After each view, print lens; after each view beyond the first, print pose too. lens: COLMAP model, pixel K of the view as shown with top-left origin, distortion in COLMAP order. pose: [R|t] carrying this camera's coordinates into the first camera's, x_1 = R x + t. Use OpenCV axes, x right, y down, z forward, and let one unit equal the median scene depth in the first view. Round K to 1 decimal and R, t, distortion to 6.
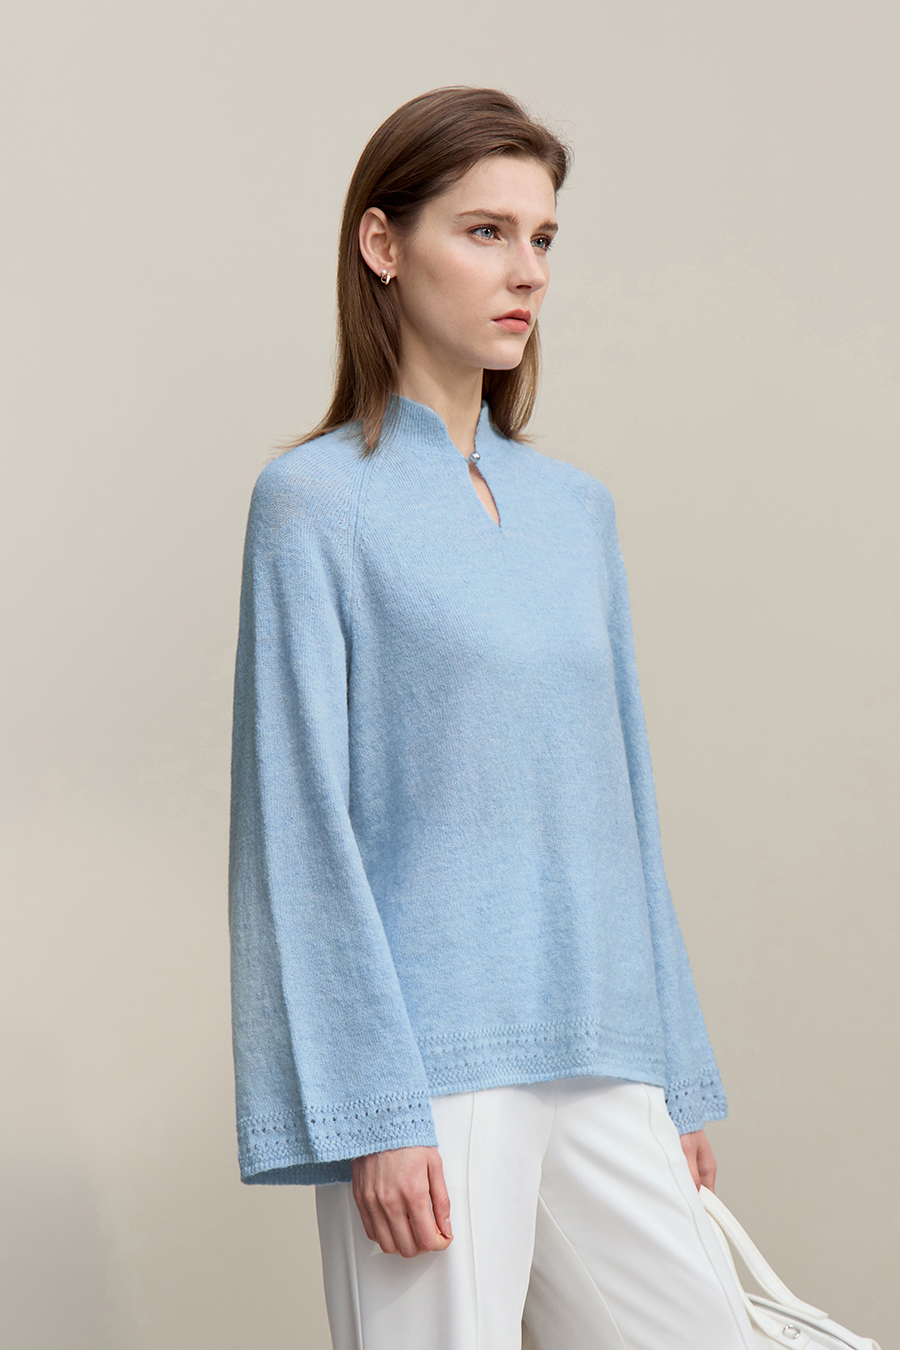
lens RADIAL K [[2941.2, 0, 450.0], [0, 2941.2, 675.0], [0, 0, 1]] dist [0.000358, 0.003518]
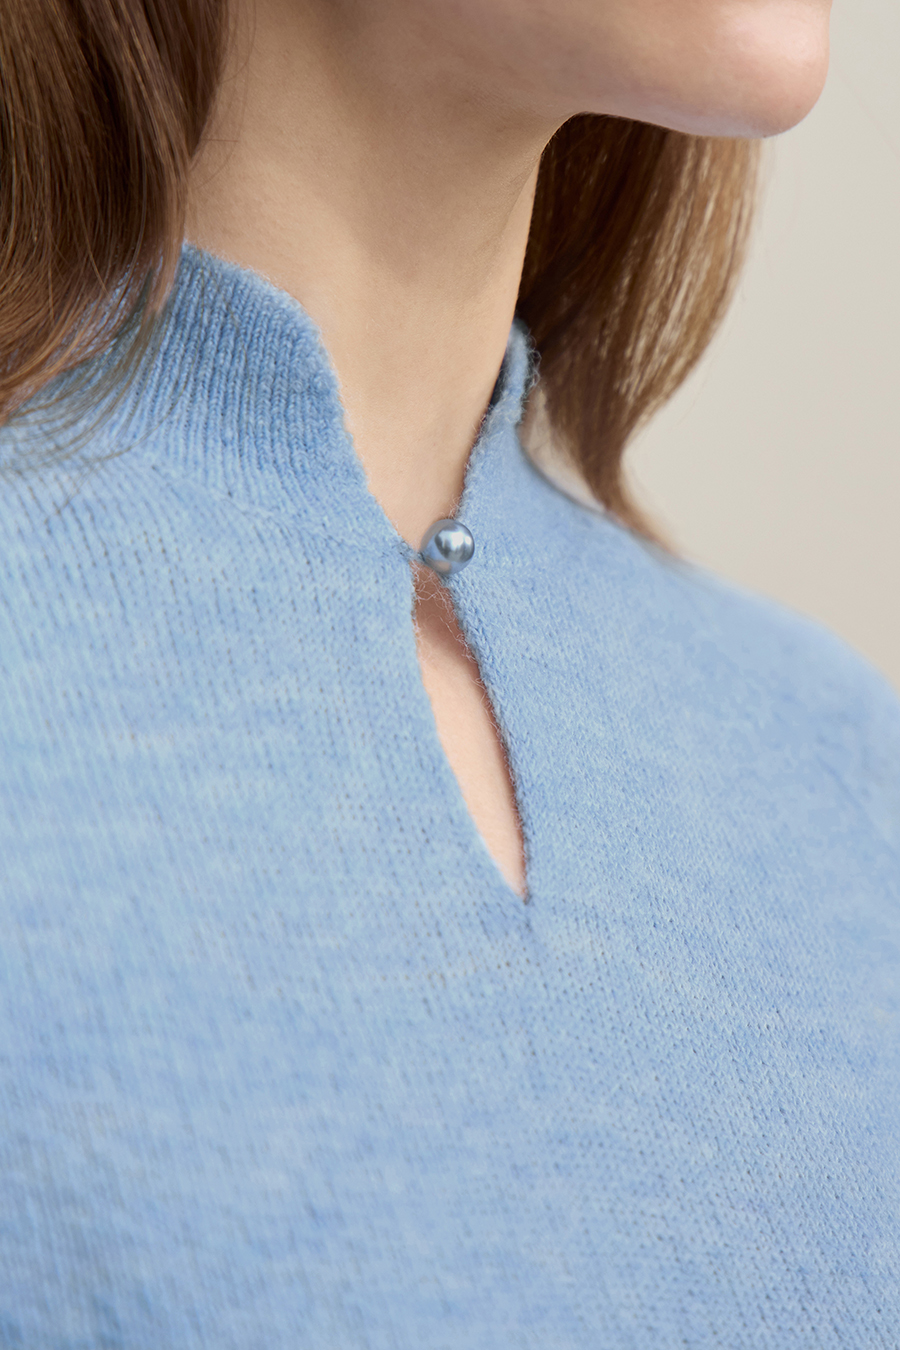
lens RADIAL K [[3338.5, 0, 450.0], [0, 3338.5, 675.0], [0, 0, 1]] dist [0.008136, 0.019923]
pose [[0.991154, 0.131543, 0.017600, 0.005343], [-0.130421, 0.989969, -0.054336, -0.051510], [-0.024571, 0.051560, 0.998368, 0.759137]]
